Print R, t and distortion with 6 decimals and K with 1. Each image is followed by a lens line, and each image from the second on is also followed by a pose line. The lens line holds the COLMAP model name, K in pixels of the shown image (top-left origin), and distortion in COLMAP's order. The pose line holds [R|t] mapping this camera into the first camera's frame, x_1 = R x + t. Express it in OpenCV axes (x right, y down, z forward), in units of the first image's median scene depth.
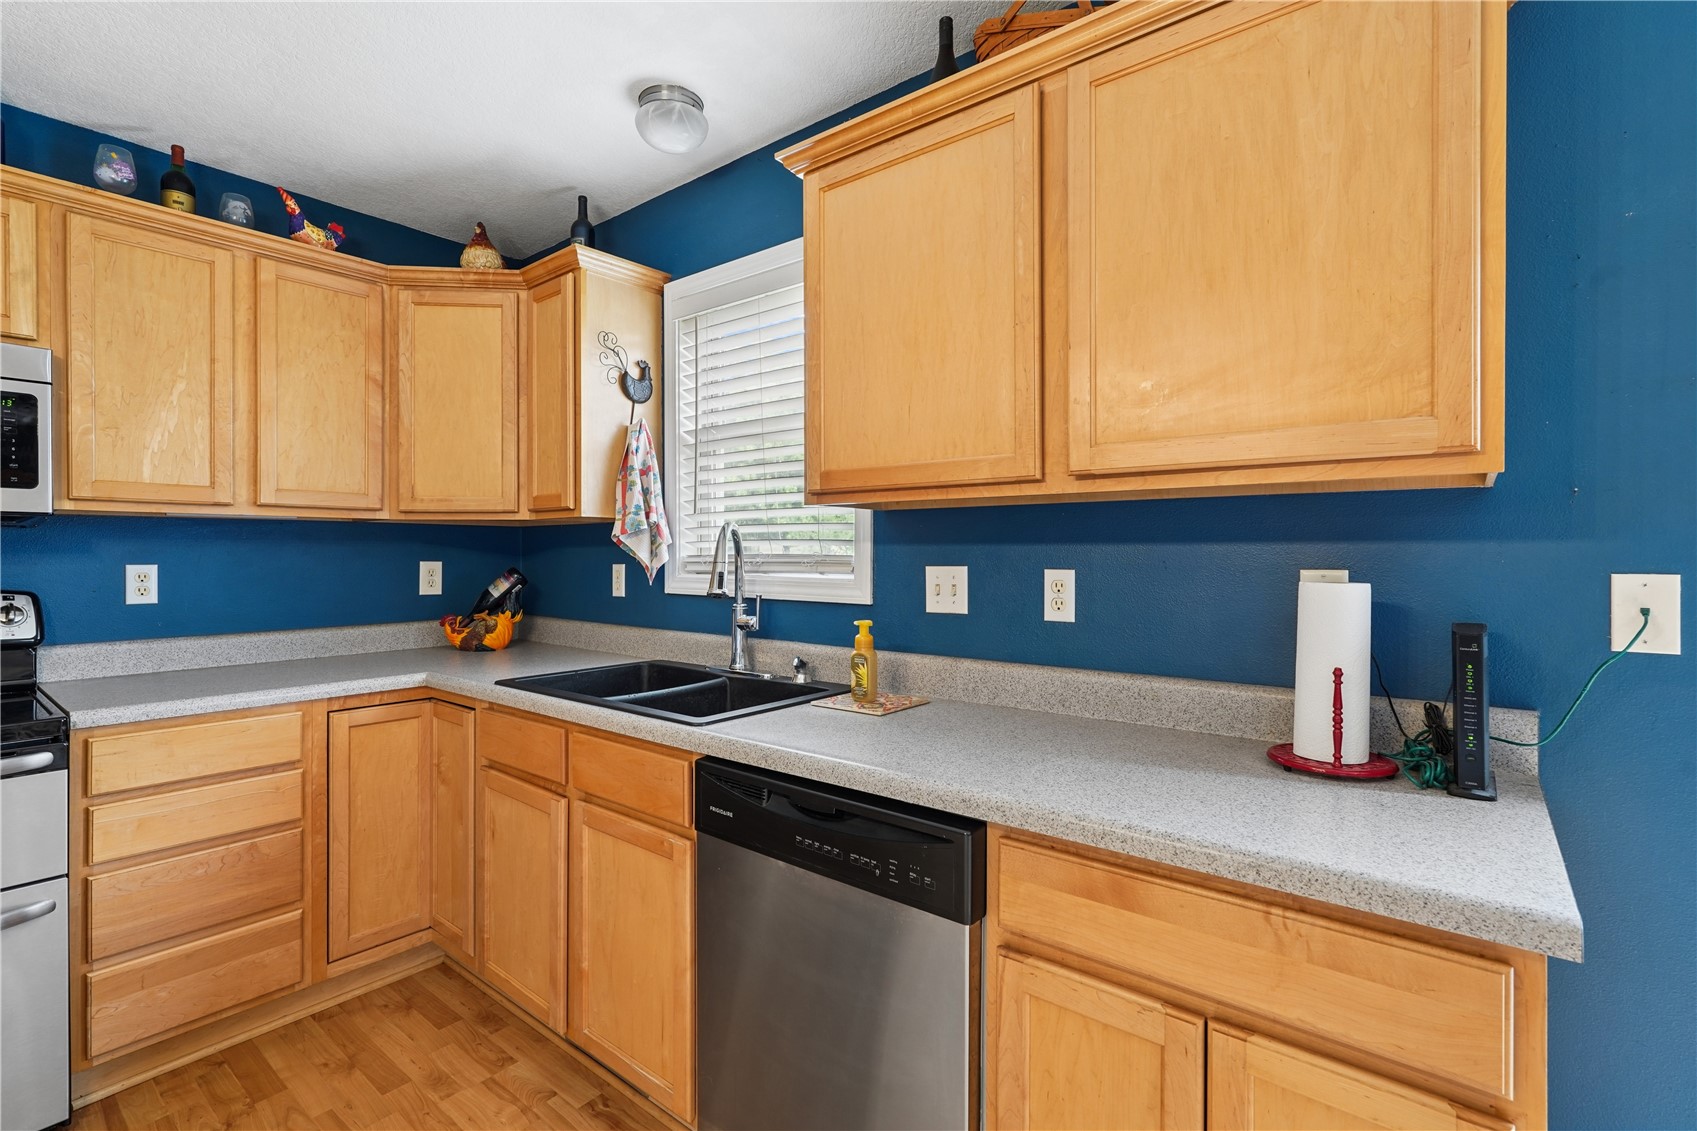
lens RADIAL K [[785.3, 0, 842.1], [0, 785.3, 558.2], [0, 0, 1]] dist [-0.002921, -0.000141]
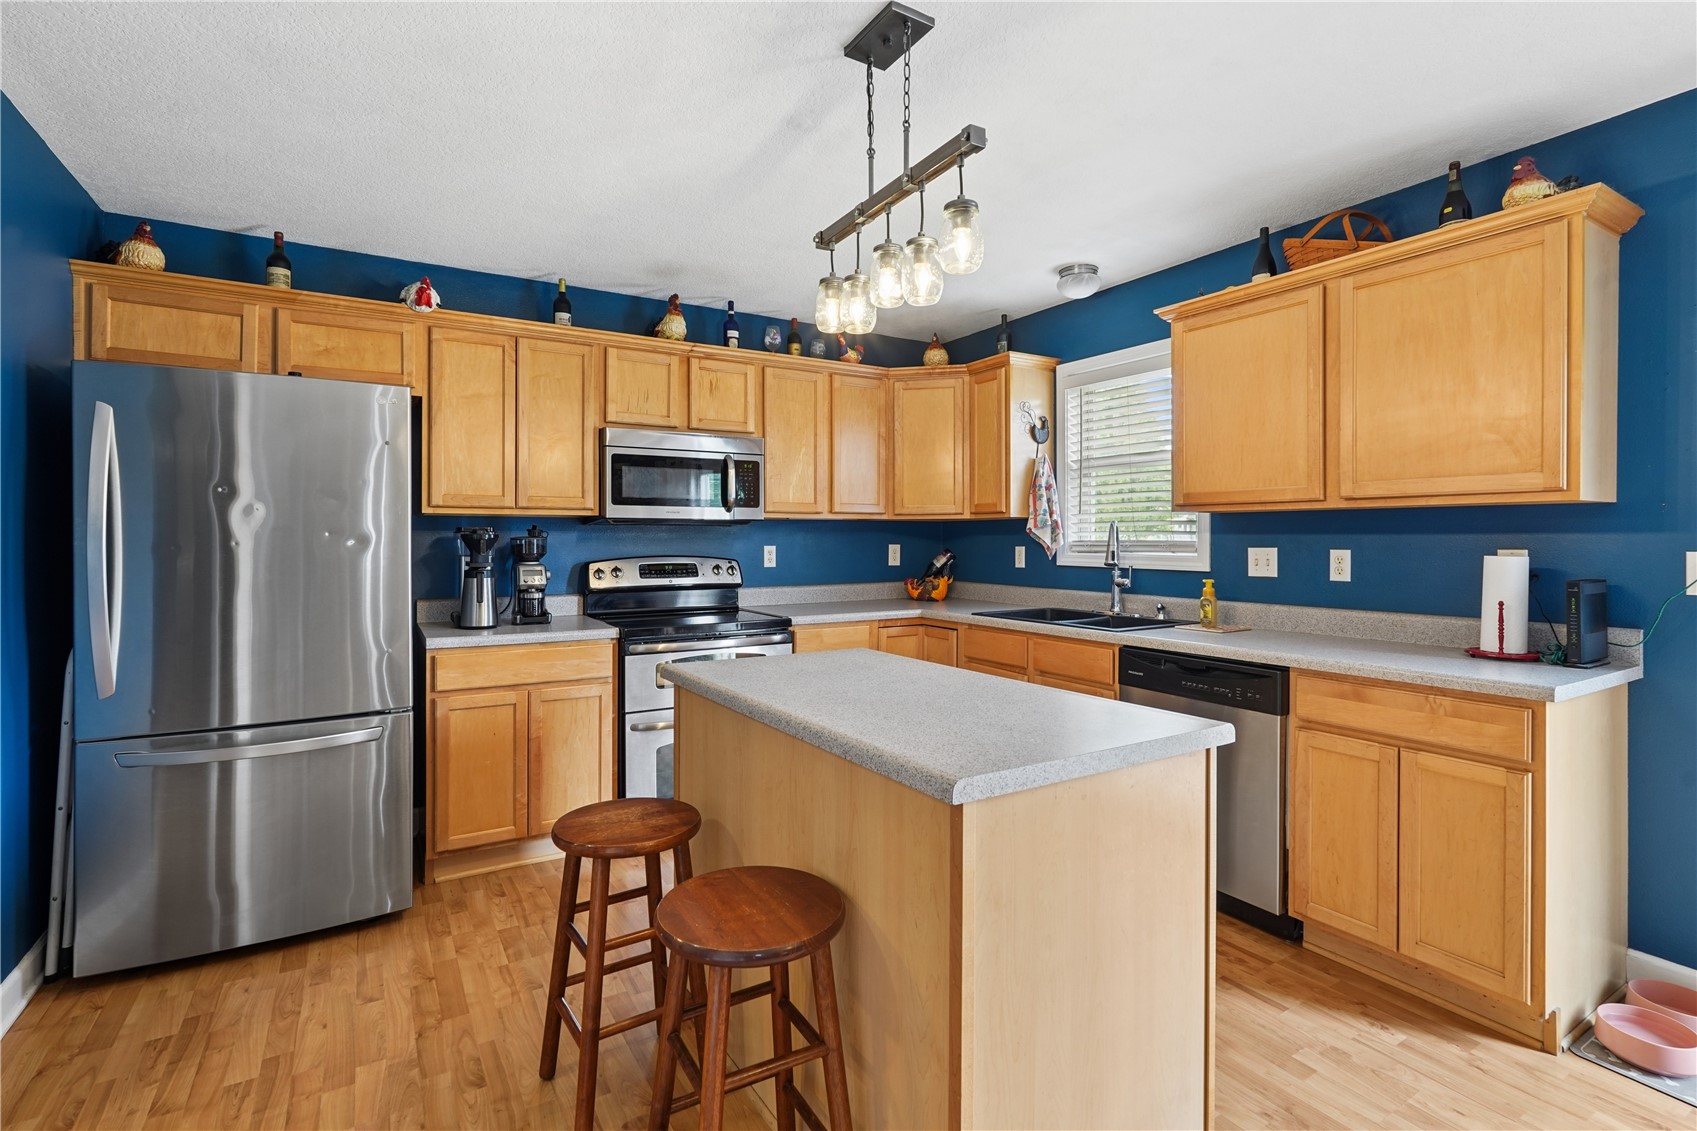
lens RADIAL K [[791.3, 0, 843.6], [0, 791.3, 543.2], [0, 0, 1]] dist [-0.001091, 0.000588]
pose [[0.944202, 0.001526, -0.329365, -0.129016], [-0.001283, 0.999999, 0.000956, 0.000538], [0.329366, -0.000480, 0.944202, -0.730197]]
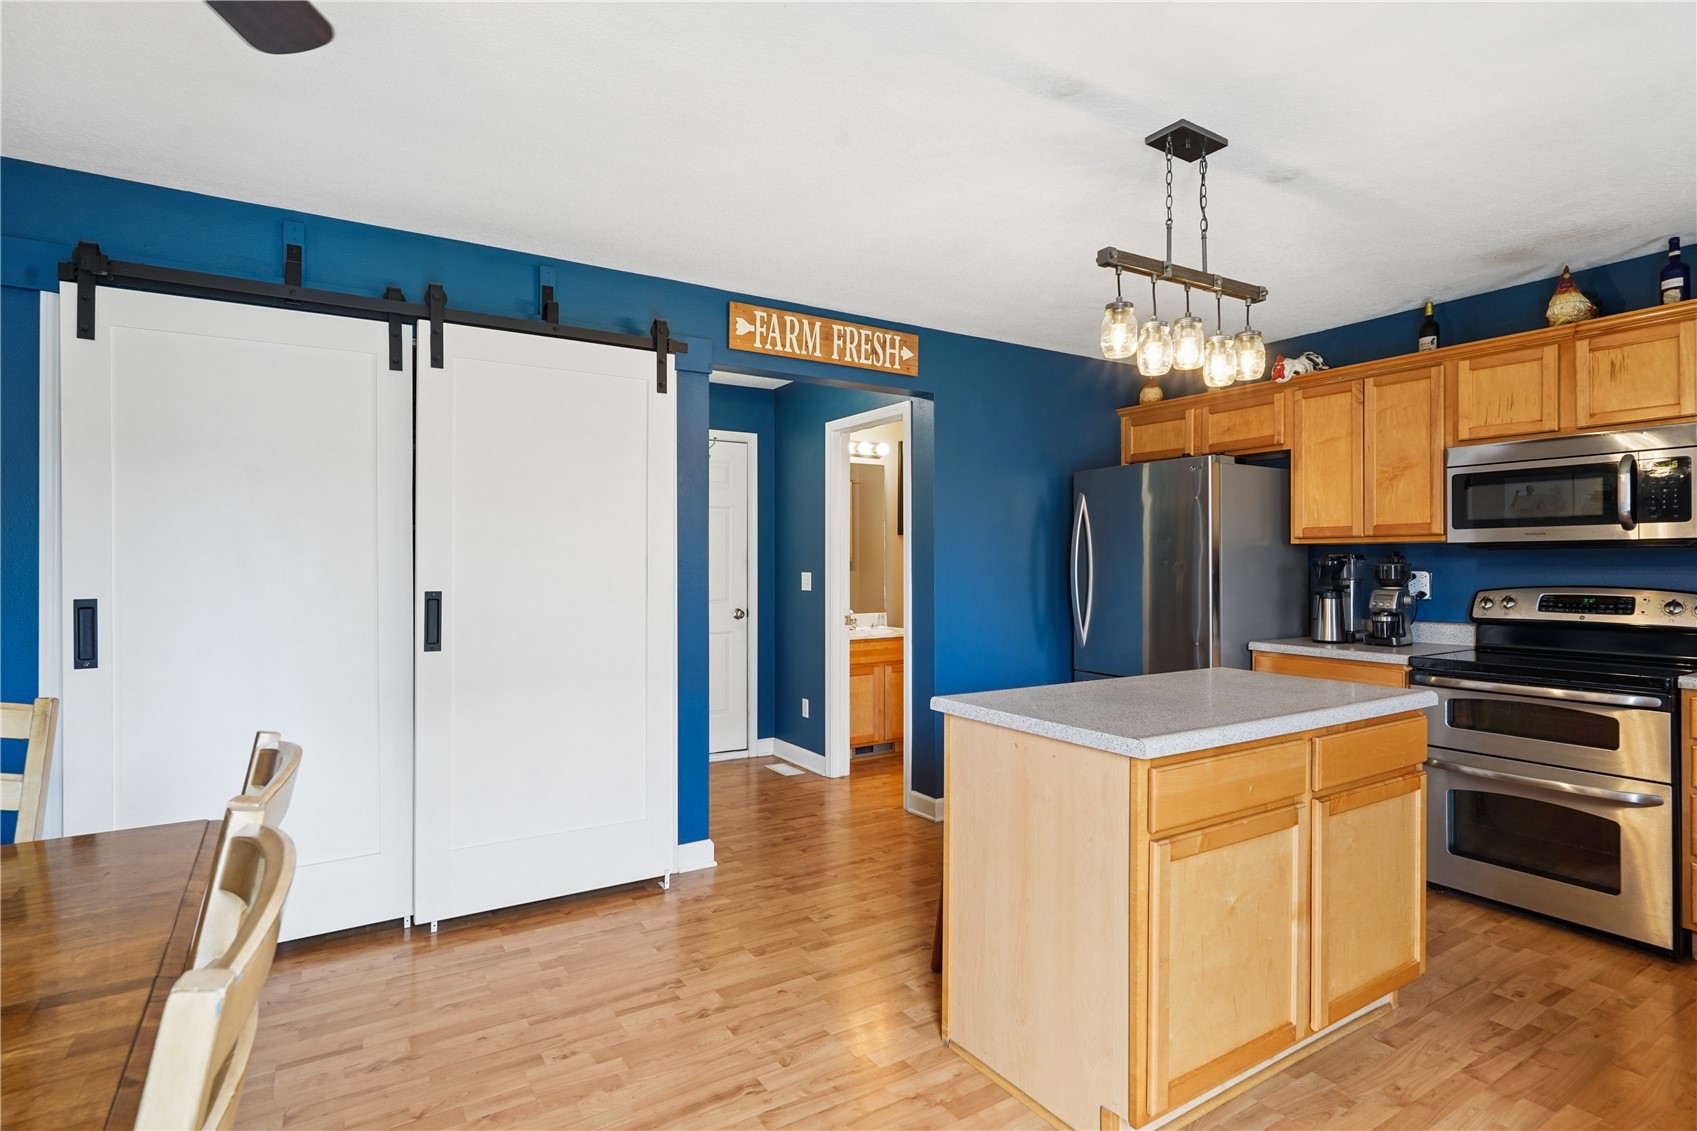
lens RADIAL K [[852.0, 0, 835.1], [0, 852.0, 558.7], [0, 0, 1]] dist [-0.002266, 0.000301]
pose [[-0.320167, -0.003254, -0.947356, 0.806859], [-0.003067, 0.999992, -0.002398, -0.010705], [0.947356, 0.002138, -0.320175, 0.018255]]
